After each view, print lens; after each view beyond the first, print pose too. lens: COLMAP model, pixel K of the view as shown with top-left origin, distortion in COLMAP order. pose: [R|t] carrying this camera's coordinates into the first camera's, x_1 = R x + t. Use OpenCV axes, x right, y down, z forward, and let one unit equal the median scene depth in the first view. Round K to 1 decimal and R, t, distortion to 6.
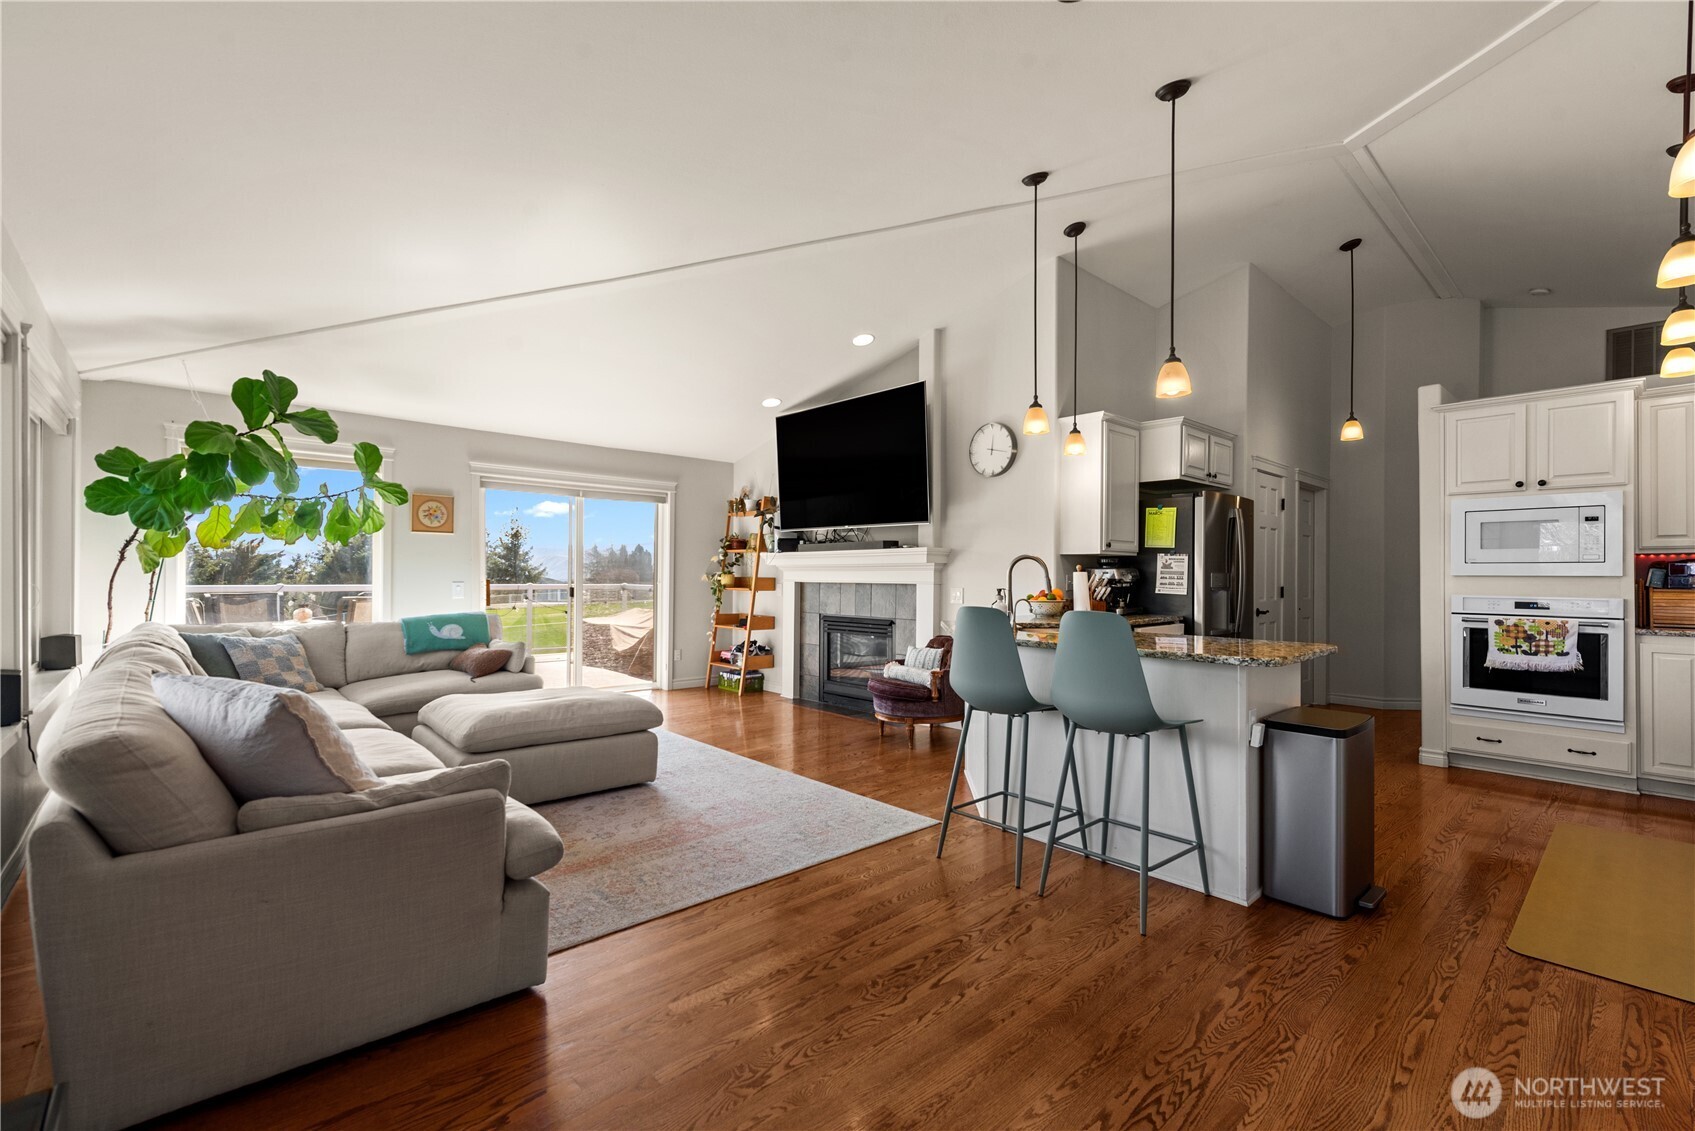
lens RADIAL K [[743.6, 0, 847.5], [0, 743.6, 570.9], [0, 0, 1]] dist [0.001544, 0.000083]
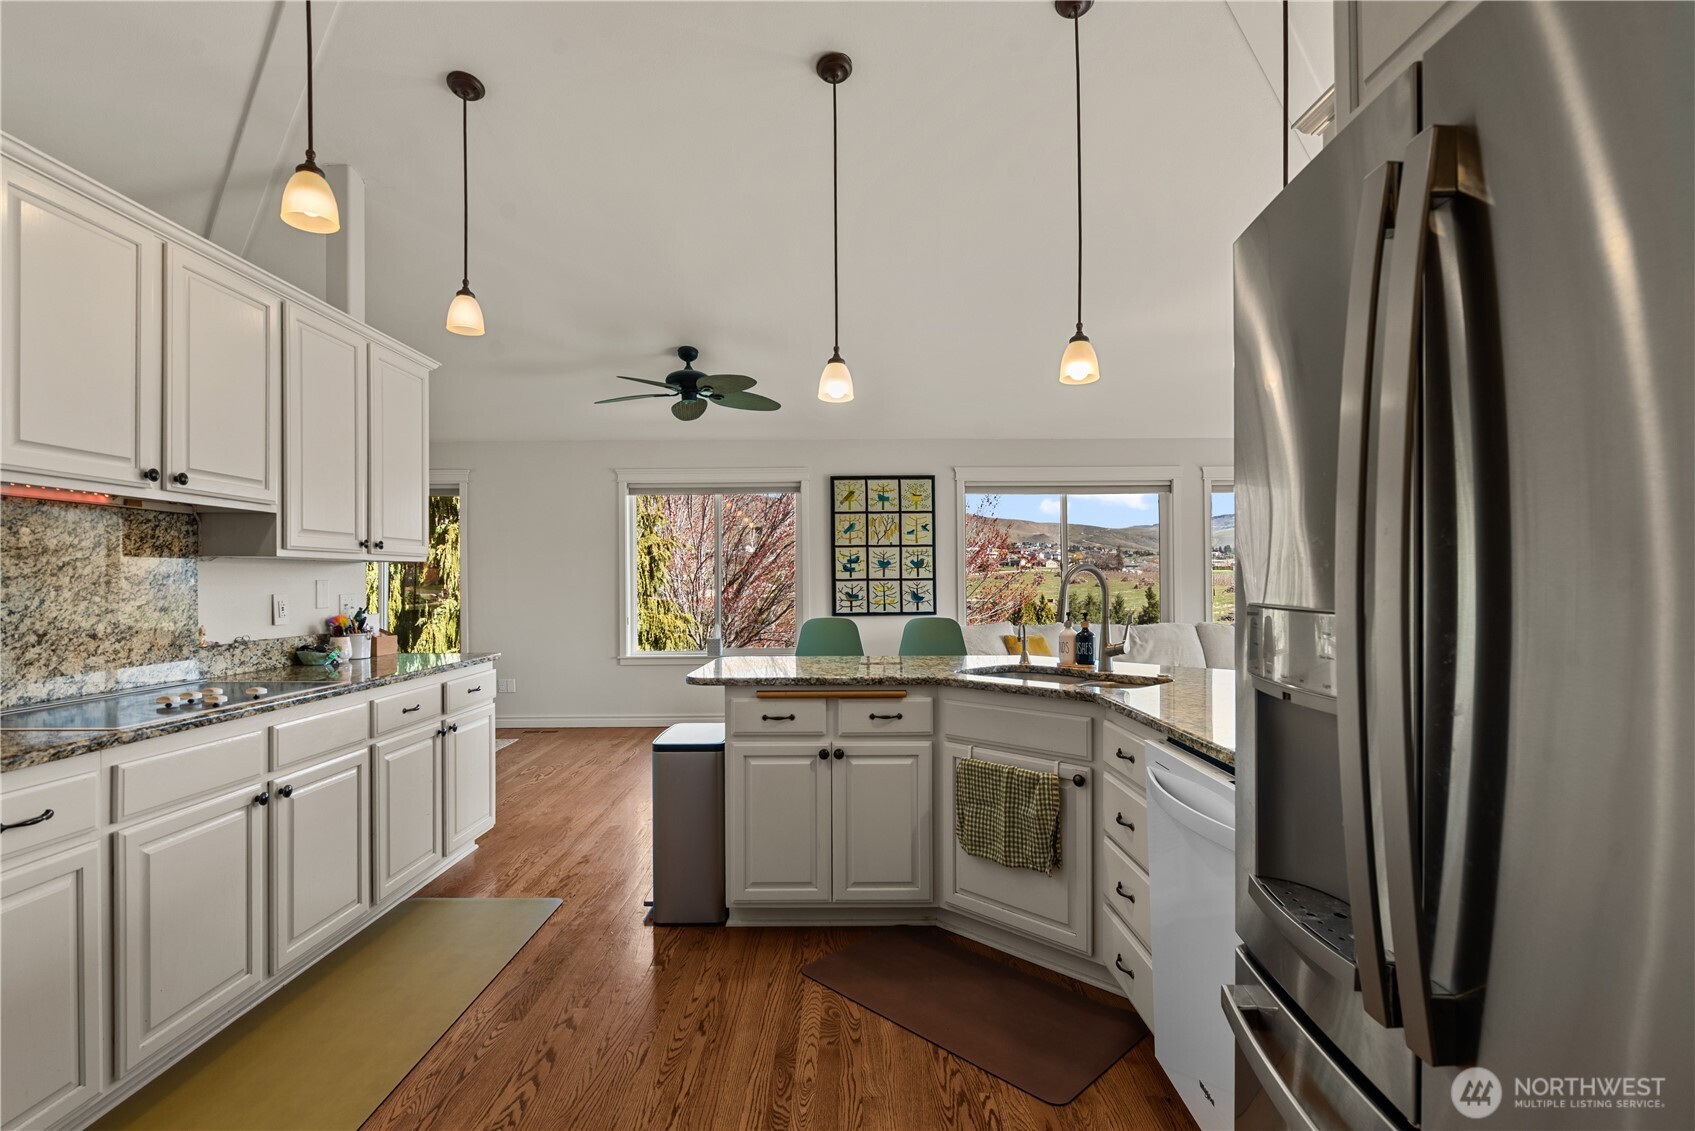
lens RADIAL K [[783.7, 0, 846.7], [0, 783.7, 572.9], [0, 0, 1]] dist [-0.015895, -0.000349]
pose [[-0.673707, -0.005485, -0.738979, 0.845951], [0.007025, 0.999880, -0.013827, -0.004281], [0.738966, -0.014507, -0.673587, 1.229503]]
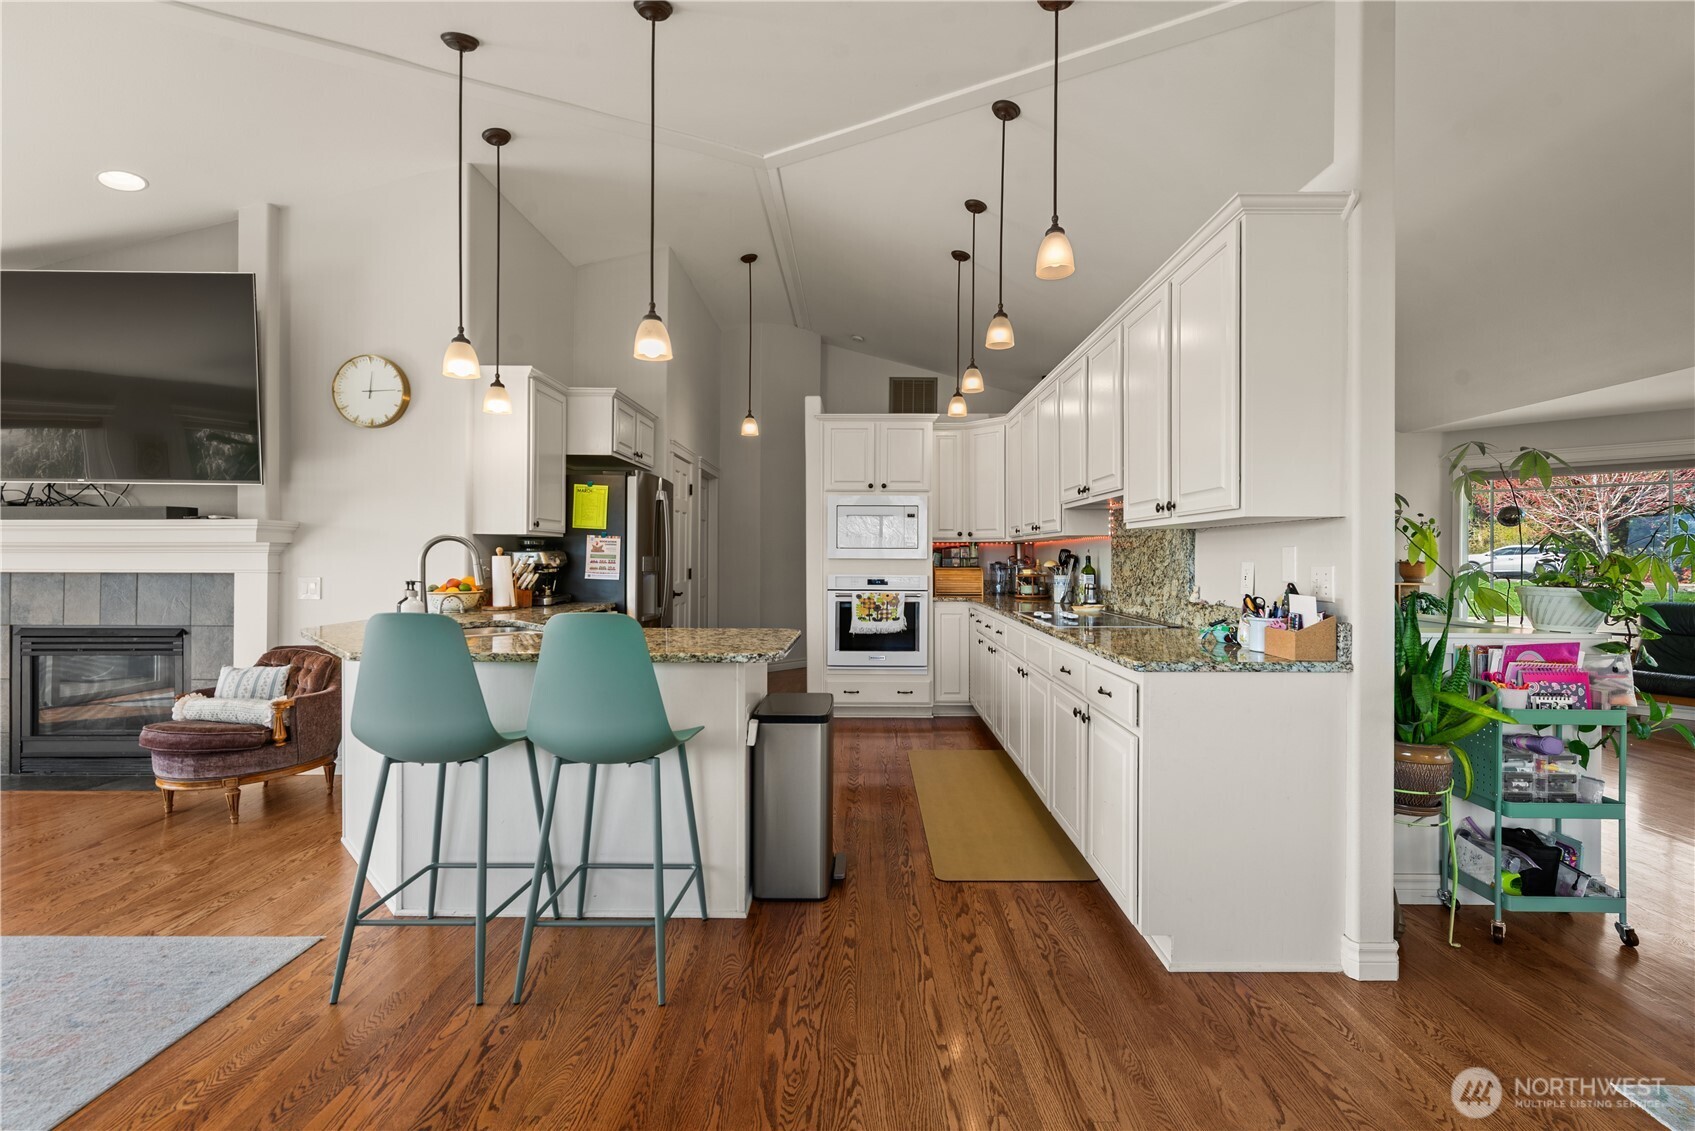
lens RADIAL K [[743.6, 0, 866.3], [0, 743.6, 555.8], [0, 0, 1]] dist [0.001544, 0.000083]
pose [[0.670387, -0.002439, 0.742008, -0.033717], [-0.004080, 0.999967, 0.006972, -0.006962], [-0.742001, -0.007702, 0.670355, 0.165553]]
